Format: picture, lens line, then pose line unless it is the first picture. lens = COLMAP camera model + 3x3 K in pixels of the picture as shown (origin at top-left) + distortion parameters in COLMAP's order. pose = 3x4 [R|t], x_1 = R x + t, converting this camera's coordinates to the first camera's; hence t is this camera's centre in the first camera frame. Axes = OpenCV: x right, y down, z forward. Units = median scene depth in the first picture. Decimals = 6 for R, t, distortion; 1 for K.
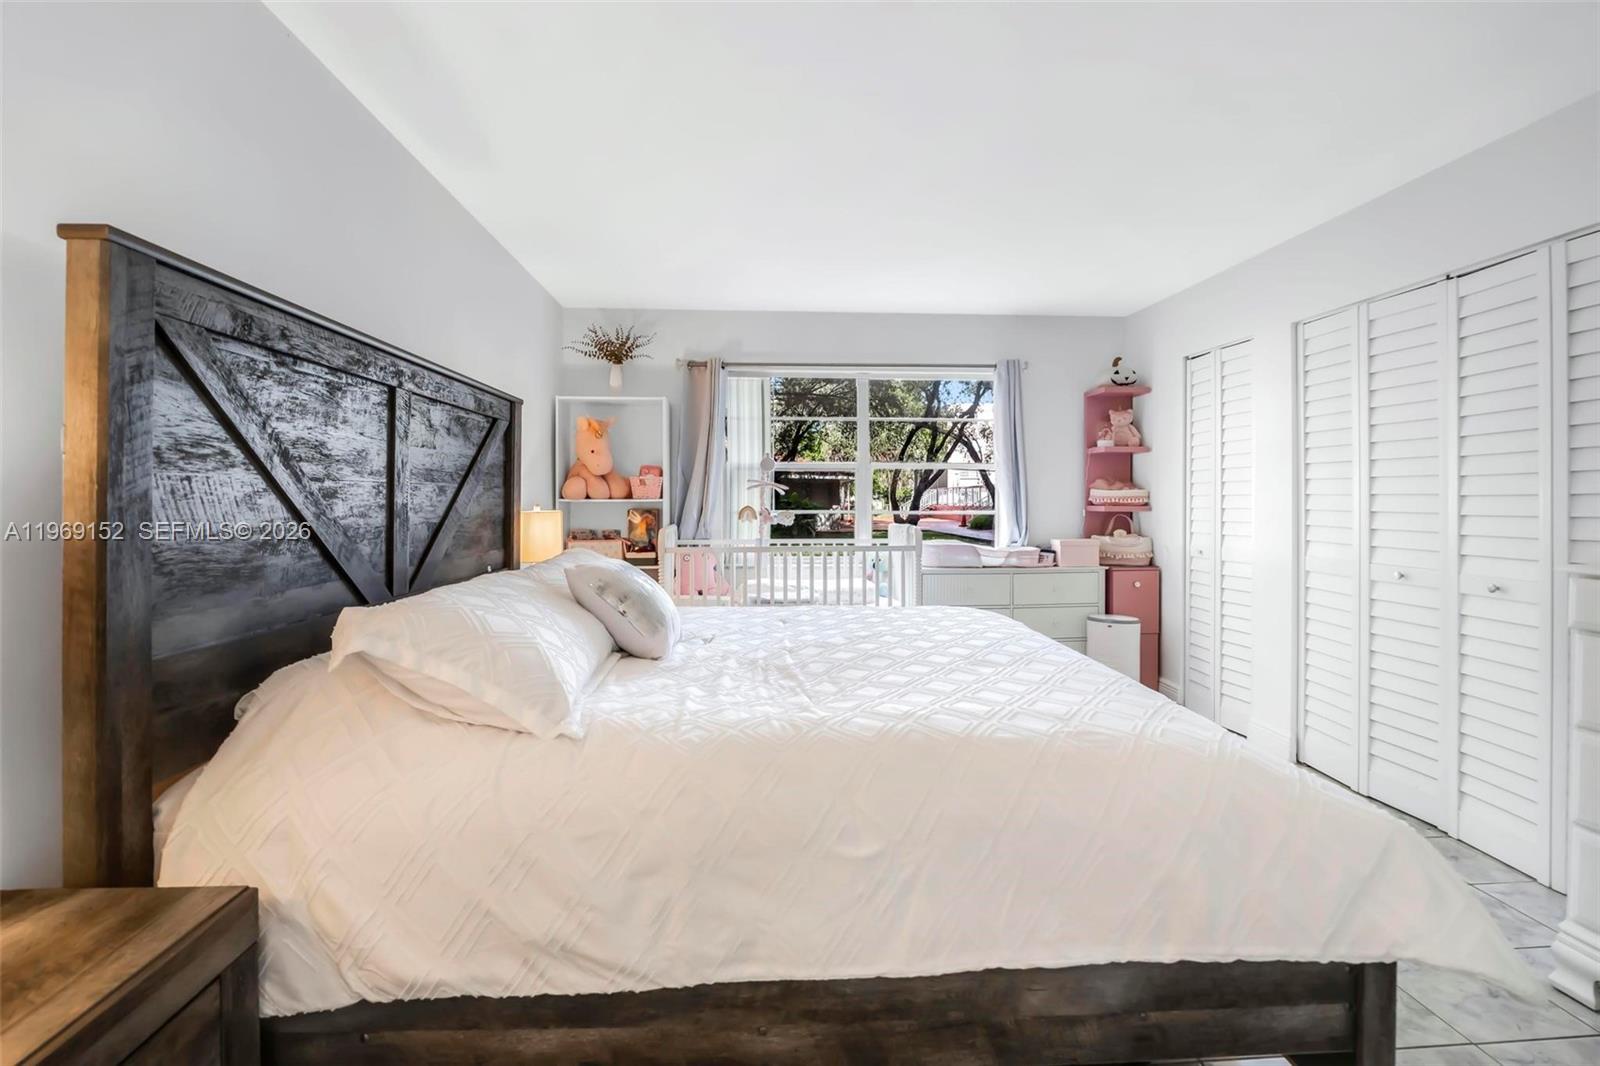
lens RADIAL K [[758.0, 0, 795.0], [0, 758.0, 497.3], [0, 0, 1]] dist [-0.002303, 0.000408]
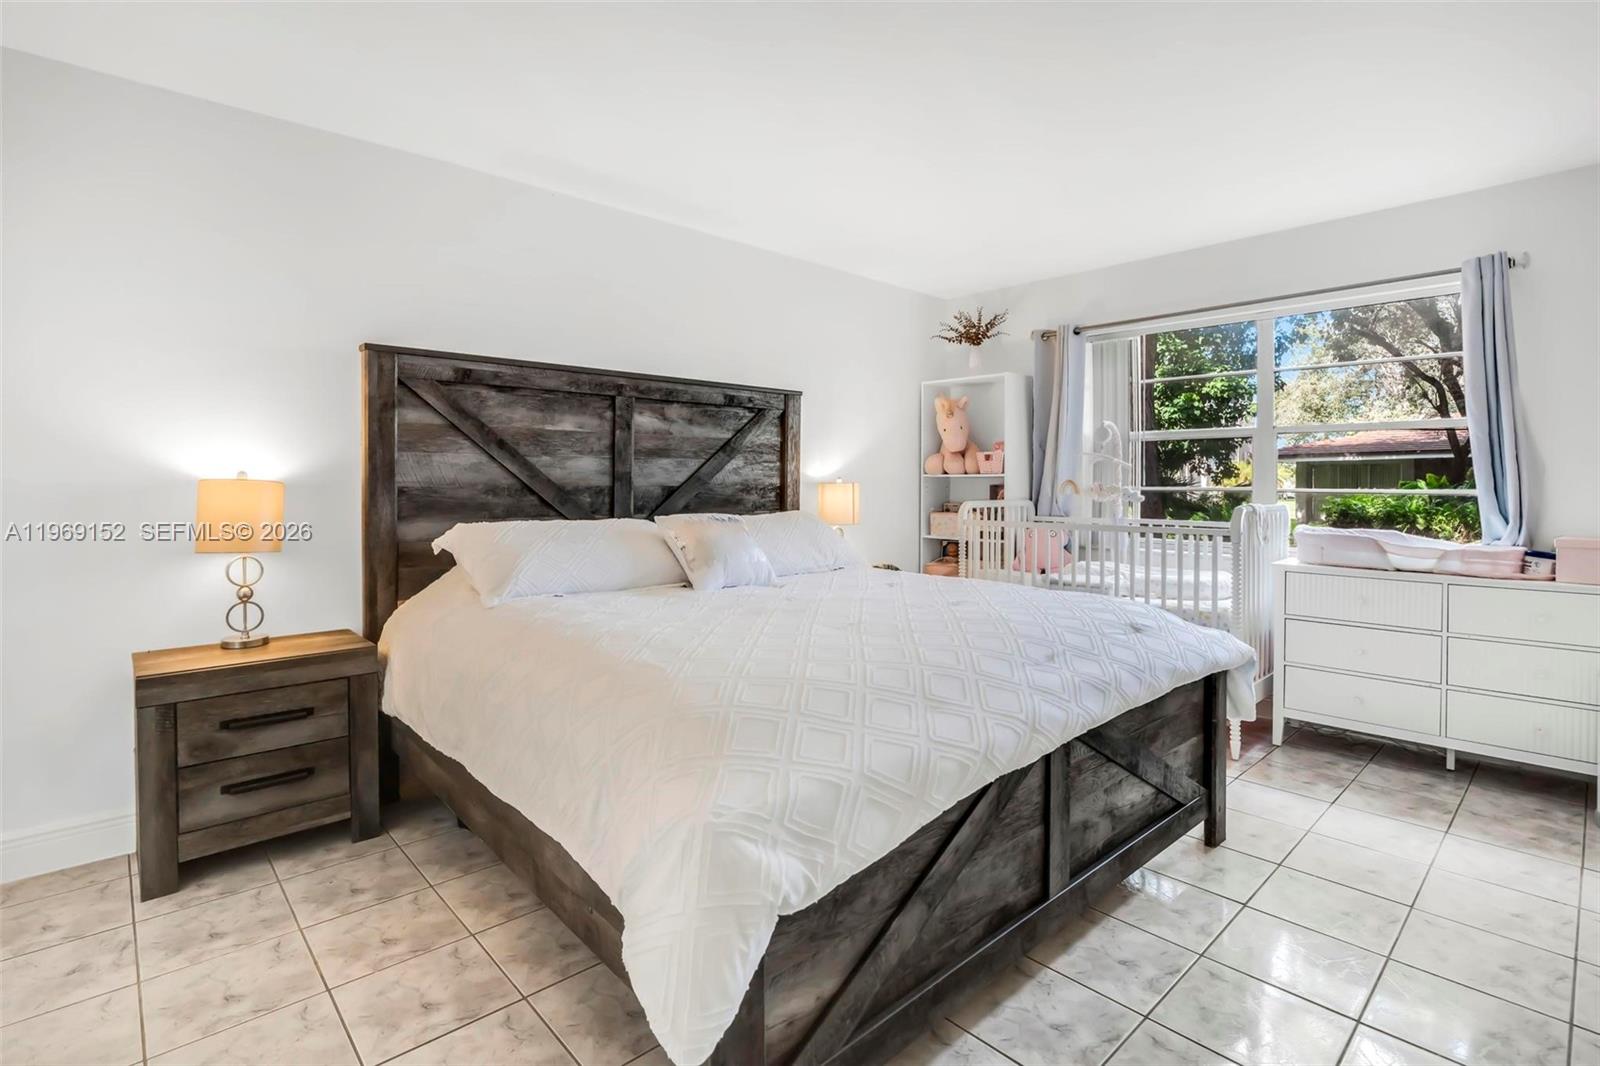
lens RADIAL K [[758.0, 0, 788.5], [0, 758.0, 487.9], [0, 0, 1]] dist [-0.002303, 0.000408]
pose [[0.637561, 0.008772, -0.770350, 0.419381], [-0.003019, 0.999956, 0.008888, 0.012783], [0.770394, -0.003341, 0.637559, 0.137024]]
